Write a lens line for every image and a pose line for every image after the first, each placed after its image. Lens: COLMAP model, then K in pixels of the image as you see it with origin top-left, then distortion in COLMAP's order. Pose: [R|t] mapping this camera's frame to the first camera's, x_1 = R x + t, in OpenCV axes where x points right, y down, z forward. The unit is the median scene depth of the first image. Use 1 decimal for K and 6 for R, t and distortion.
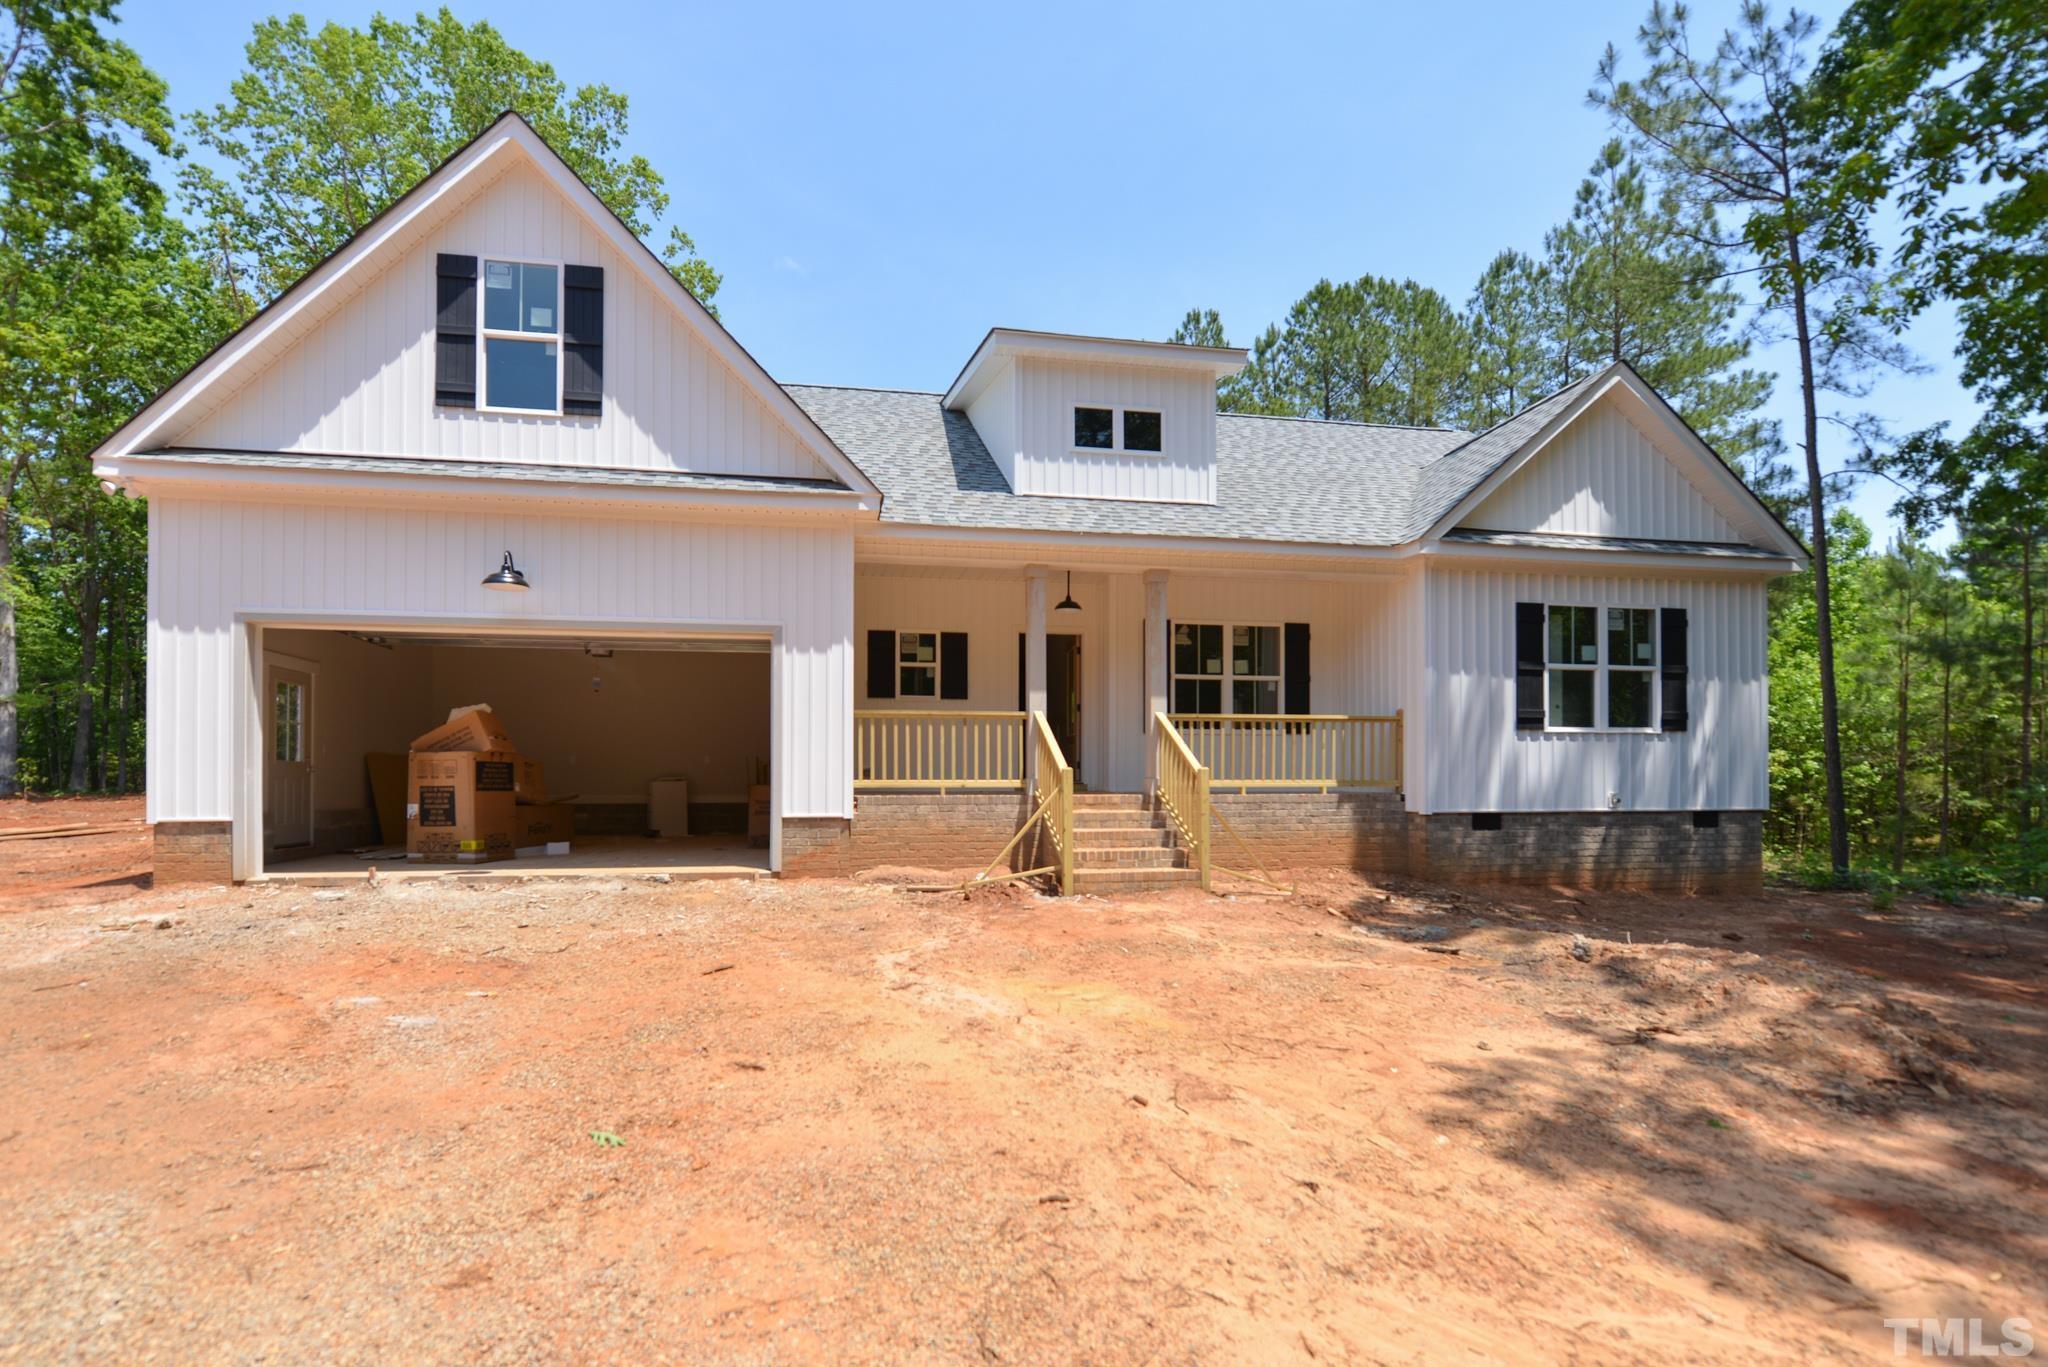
lens RADIAL K [[819.1, 0, 934.0], [0, 819.1, 732.3], [0, 0, 1]] dist [-0.007624, -0.000028]
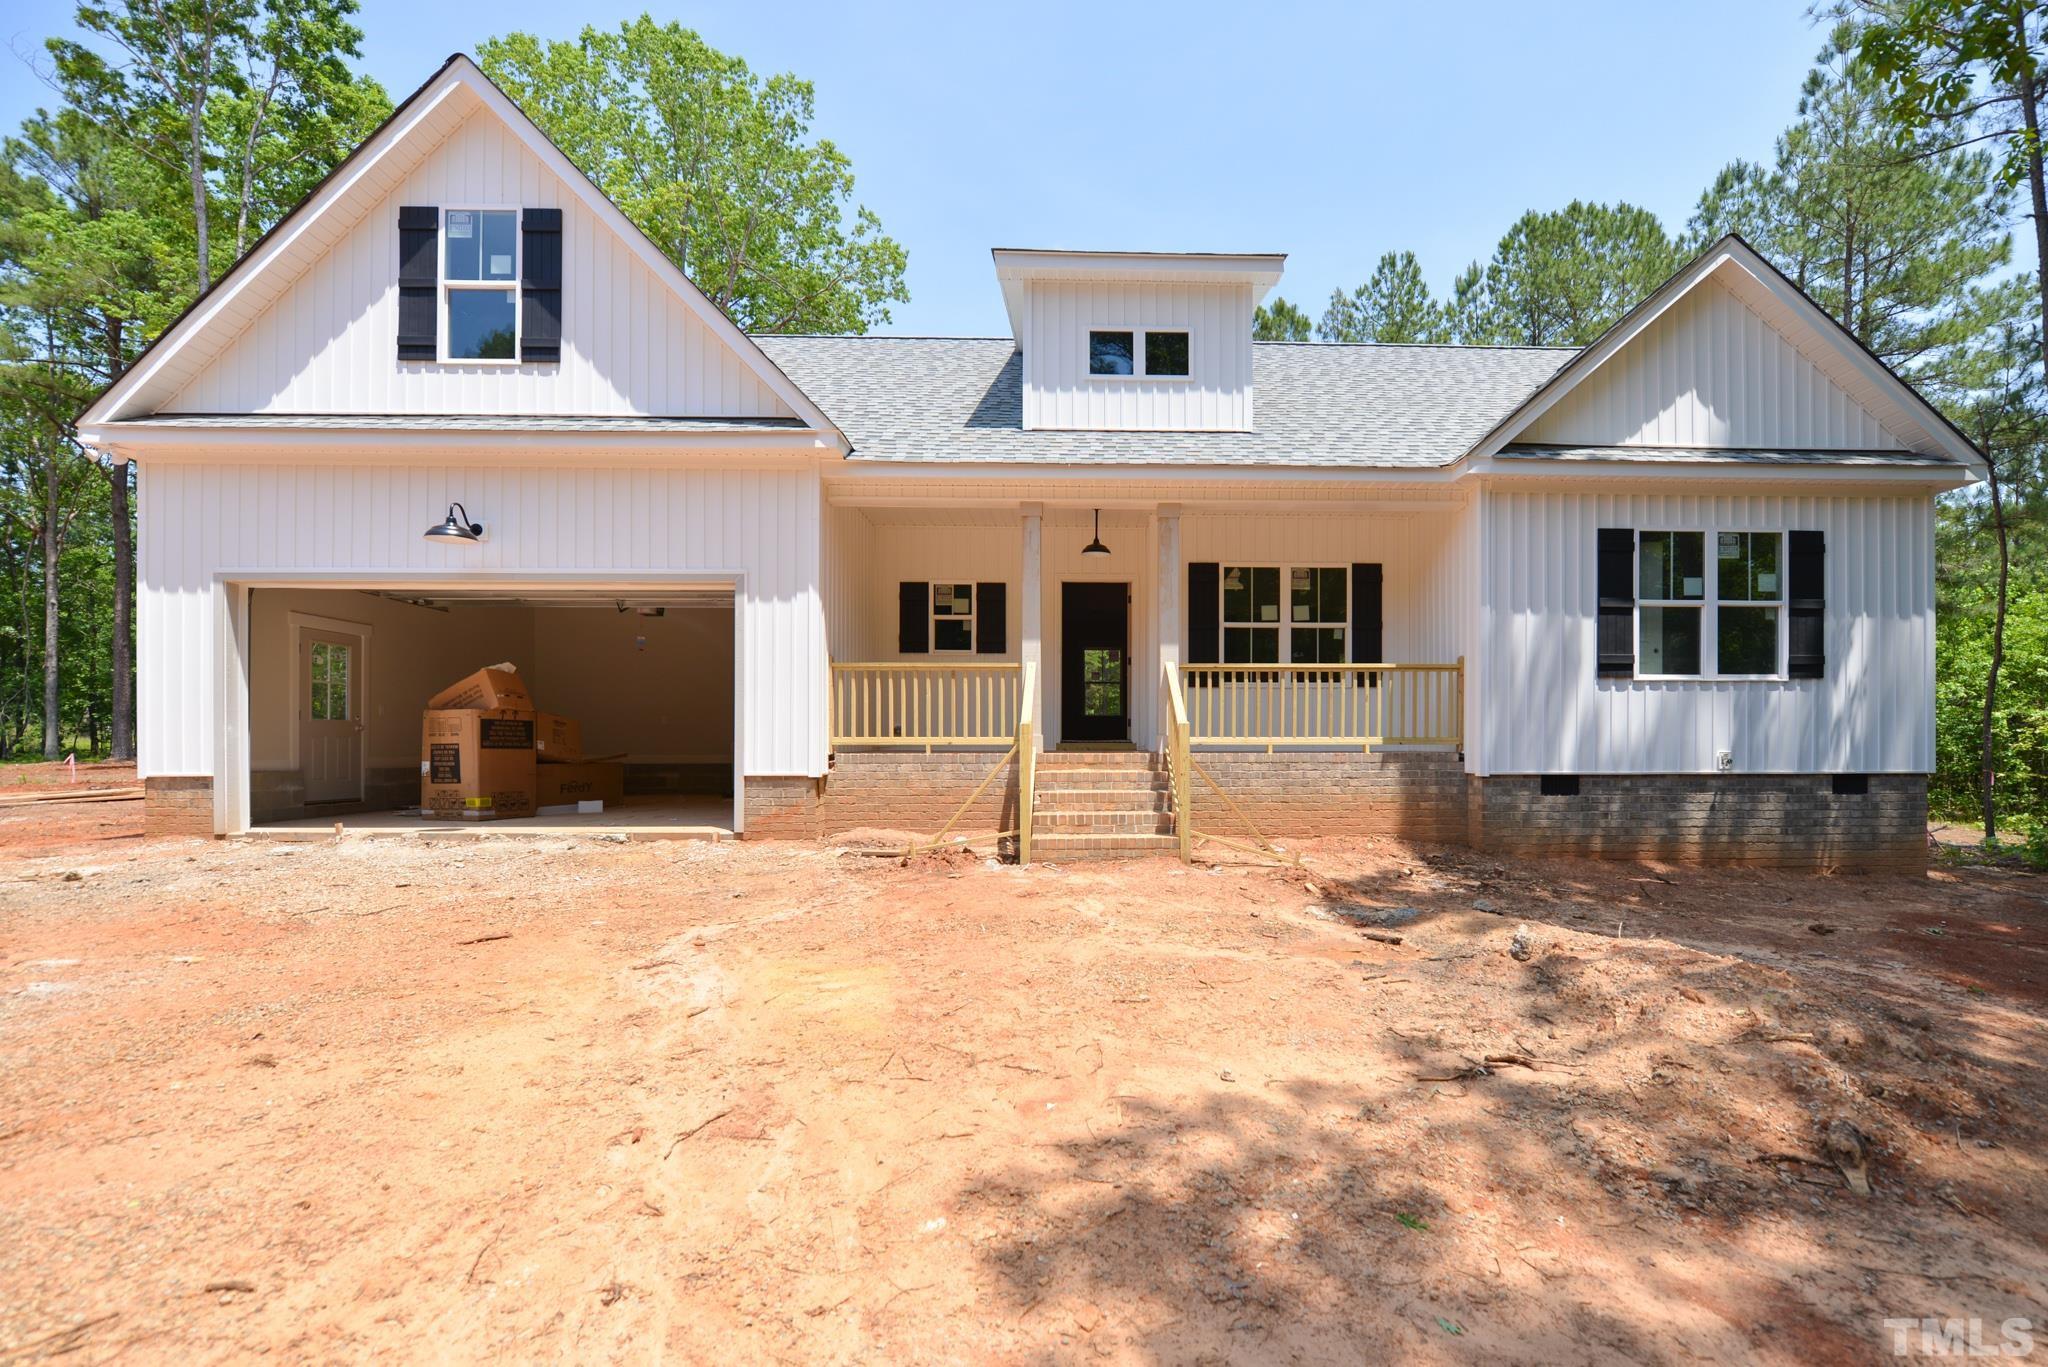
lens RADIAL K [[819.1, 0, 1013.8], [0, 819.1, 700.3], [0, 0, 1]] dist [-0.007624, -0.000028]
pose [[0.993295, -0.006236, -0.115435, 0.233907], [0.006874, 0.999963, 0.005131, 0.013479], [0.115398, -0.005890, 0.993302, 0.093732]]
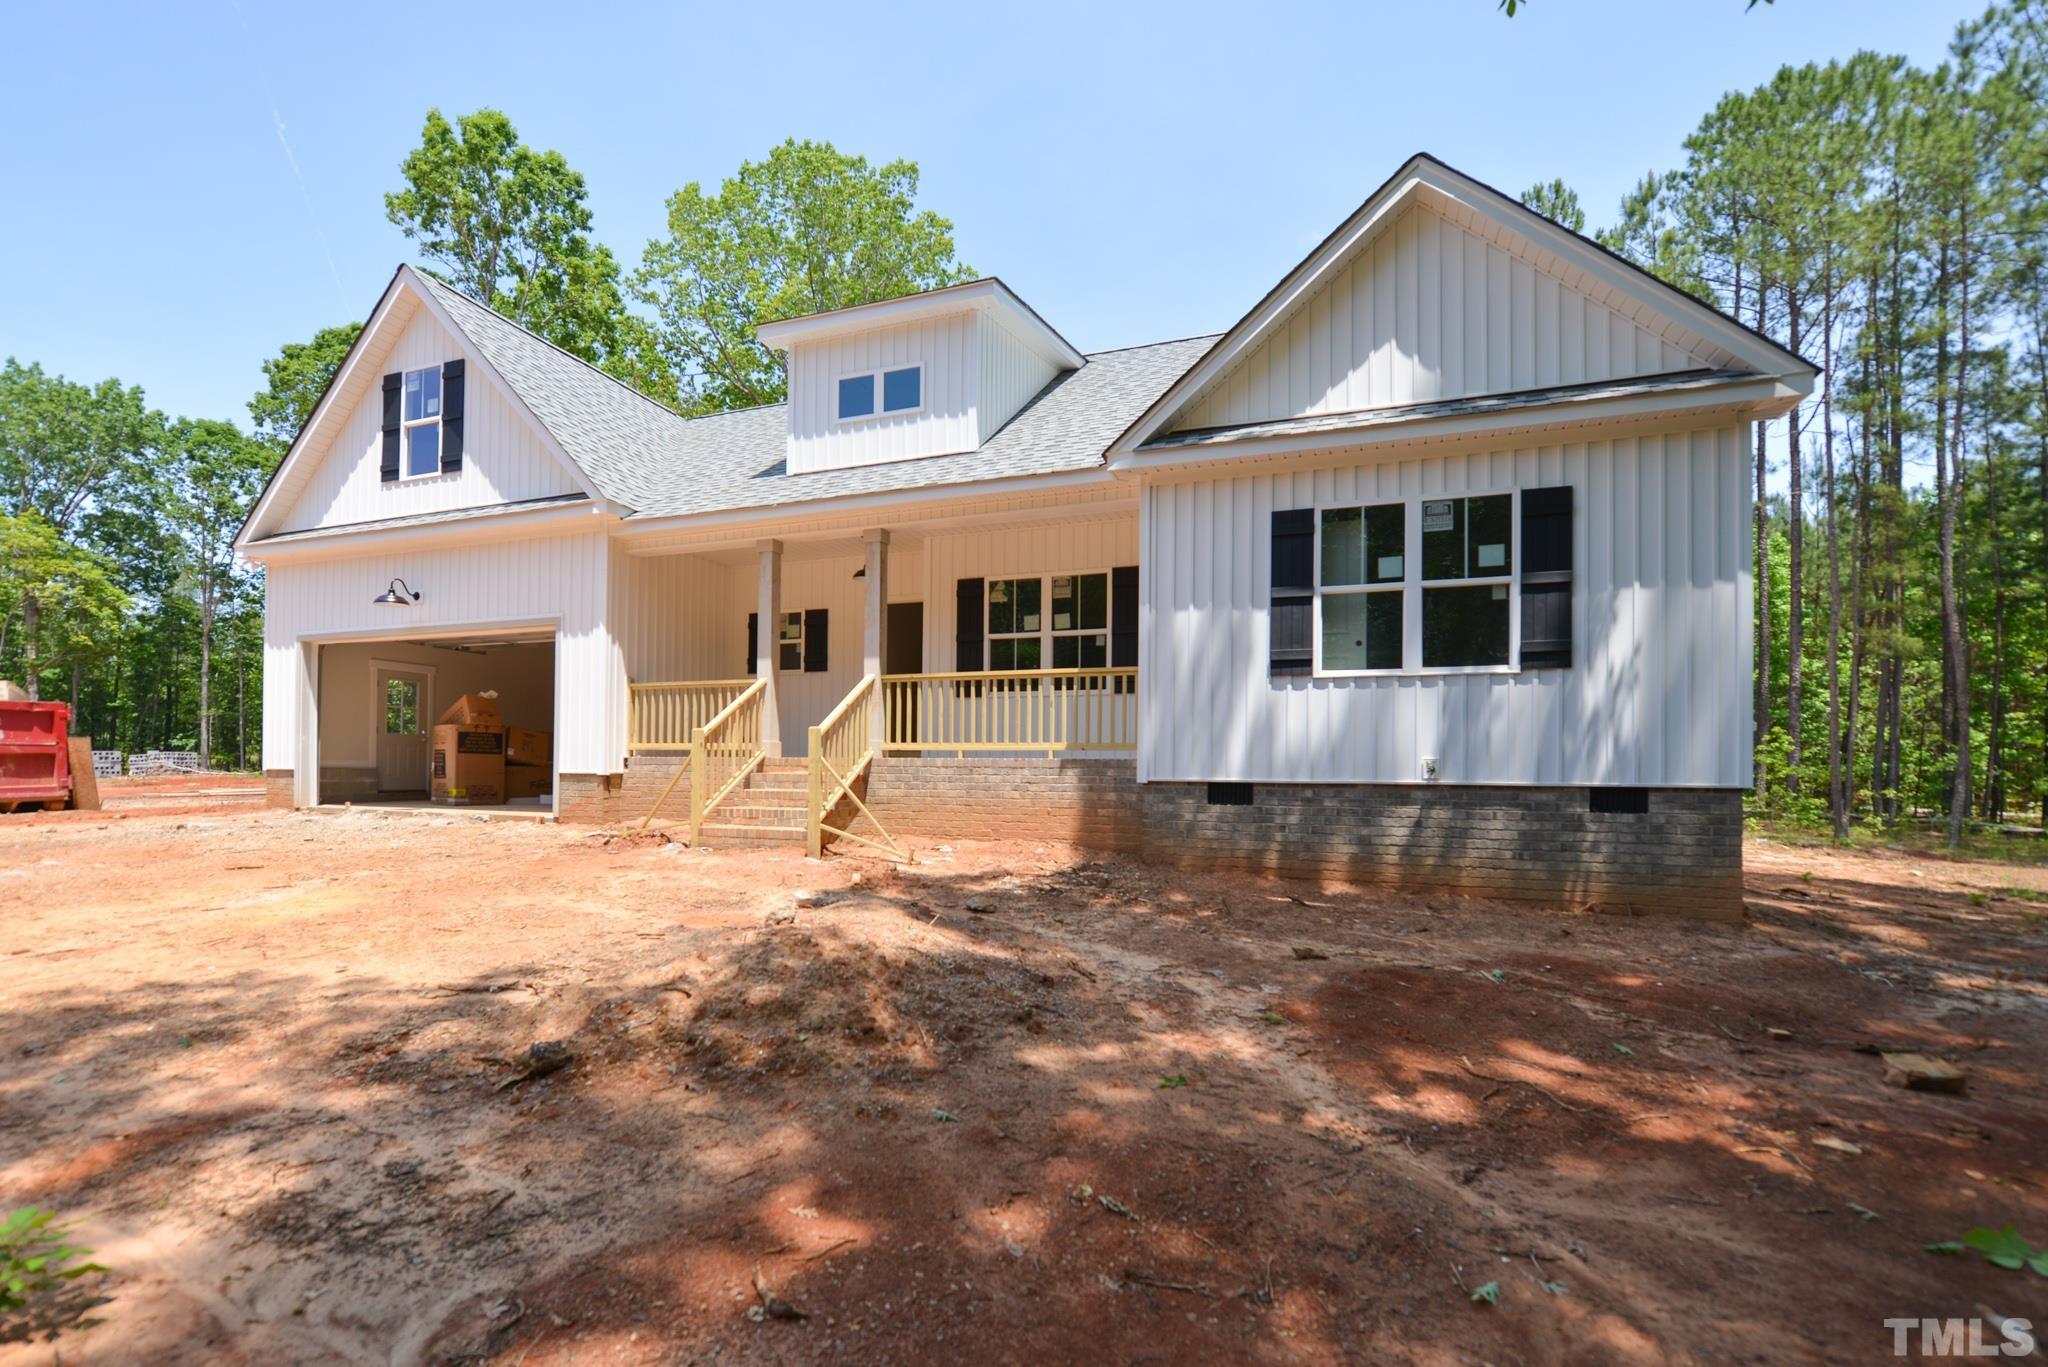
lens RADIAL K [[819.1, 0, 999.3], [0, 819.1, 715.9], [0, 0, 1]] dist [-0.007624, -0.000028]
pose [[0.887193, -0.021074, -0.460917, 0.956731], [0.018858, 0.999778, -0.009412, 0.042234], [0.461013, -0.000342, 0.887393, 0.218455]]
